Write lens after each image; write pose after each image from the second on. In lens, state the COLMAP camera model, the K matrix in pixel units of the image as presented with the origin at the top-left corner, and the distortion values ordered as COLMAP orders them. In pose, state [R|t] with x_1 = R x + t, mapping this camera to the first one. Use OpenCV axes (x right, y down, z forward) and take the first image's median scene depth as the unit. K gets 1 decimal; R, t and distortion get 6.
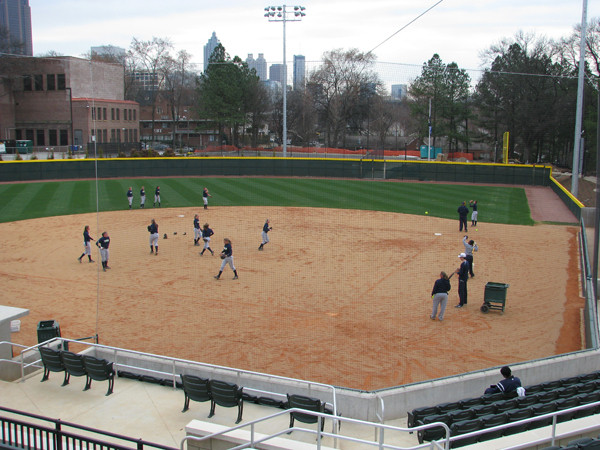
lens RADIAL K [[648.3, 0, 323.3], [0, 648.3, 223.7], [0, 0, 1]] dist [-0.189713, 0.249281]
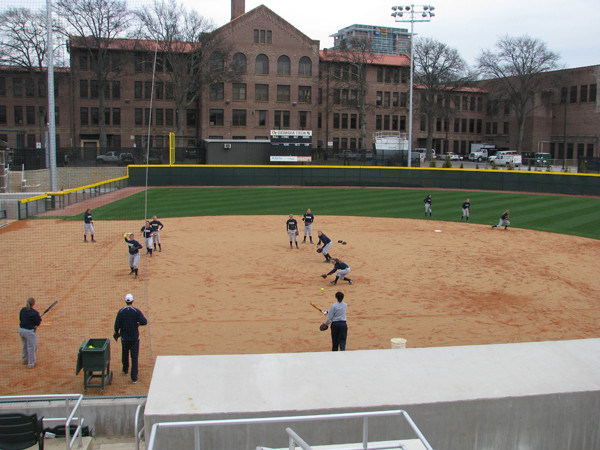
lens RADIAL K [[648.3, 0, 323.3], [0, 648.3, 223.7], [0, 0, 1]] dist [-0.189713, 0.249281]
pose [[0.515188, 0.108510, -0.850181, 0.189828], [-0.139120, 0.989386, 0.041973, -0.016110], [0.845711, 0.096653, 0.524815, 0.187409]]
